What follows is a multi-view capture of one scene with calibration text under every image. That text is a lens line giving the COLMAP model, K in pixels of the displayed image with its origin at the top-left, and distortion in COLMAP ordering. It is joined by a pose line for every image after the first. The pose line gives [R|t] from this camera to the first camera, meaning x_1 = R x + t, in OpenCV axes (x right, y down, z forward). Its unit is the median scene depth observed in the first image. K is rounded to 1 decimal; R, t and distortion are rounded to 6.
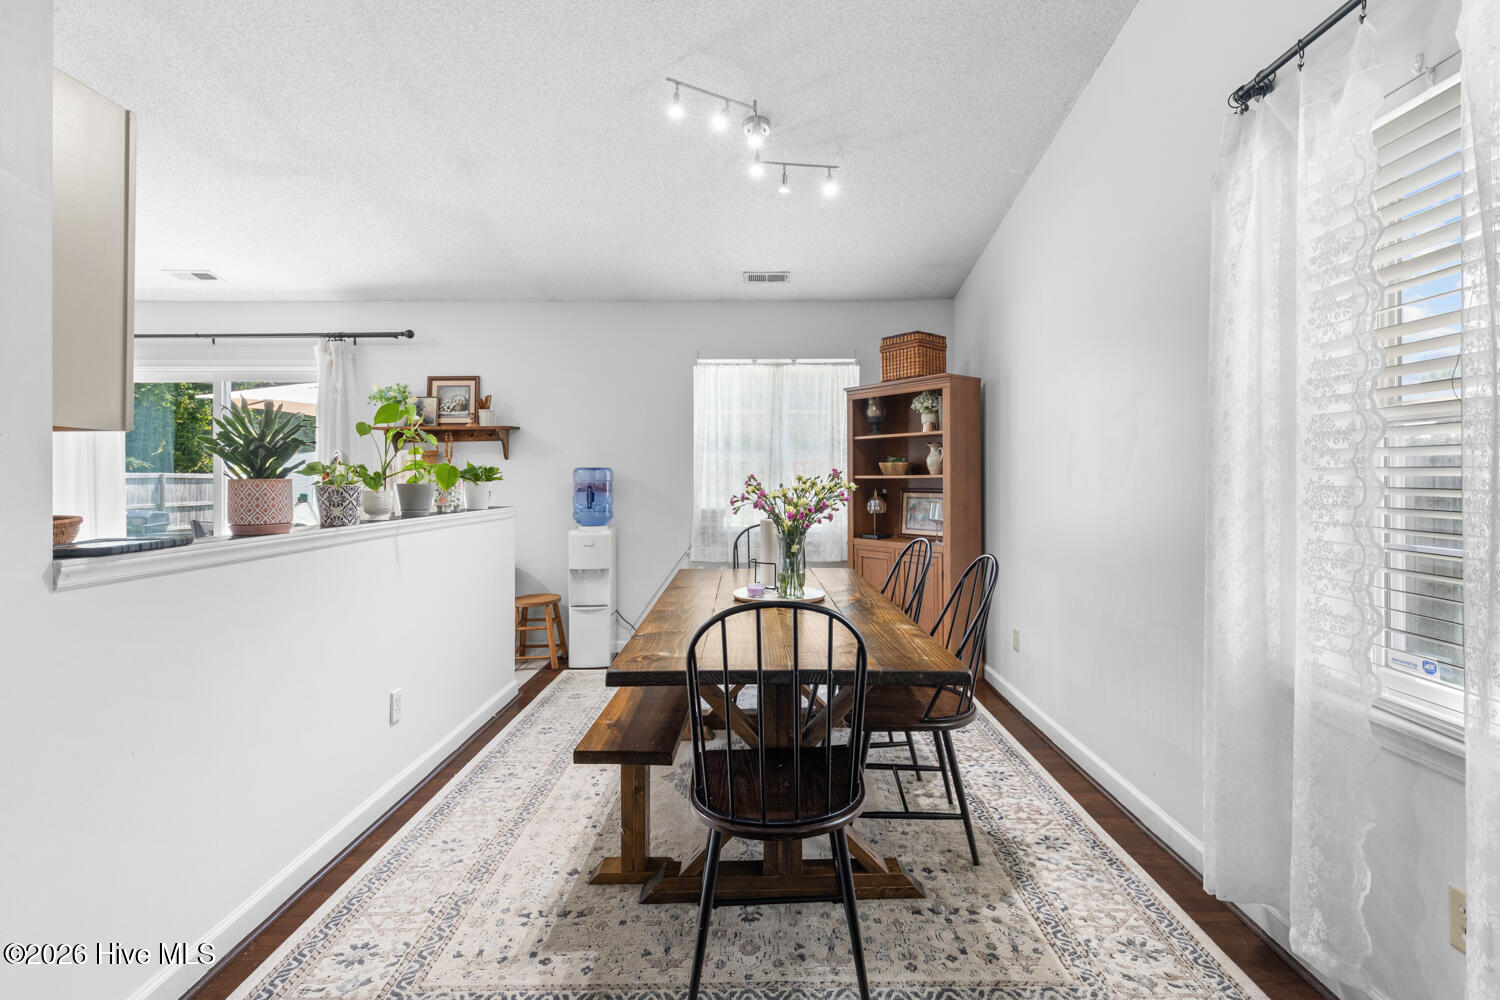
lens RADIAL K [[676.4, 0, 749.1], [0, 676.4, 502.4], [0, 0, 1]] dist [0.003404, -0.001996]
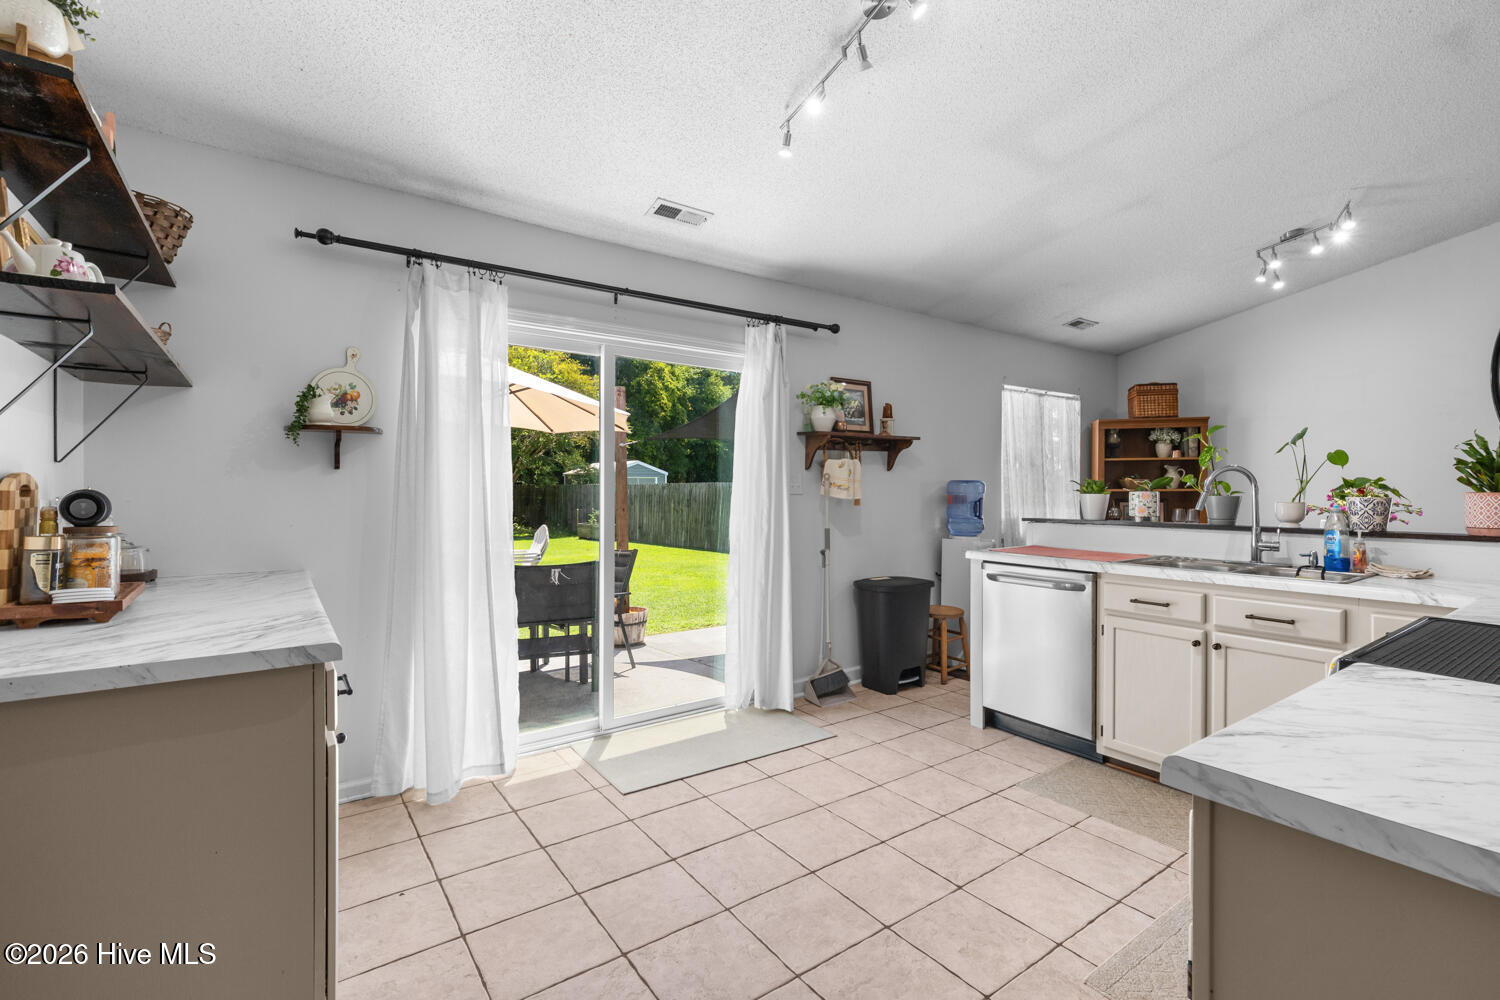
lens RADIAL K [[676.4, 0, 751.5], [0, 676.4, 498.2], [0, 0, 1]] dist [0.003404, -0.001996]
pose [[0.807598, -0.008535, 0.589671, -1.095339], [0.012684, 0.999915, -0.002899, -0.025408], [-0.589596, 0.009820, 0.807638, 0.347498]]
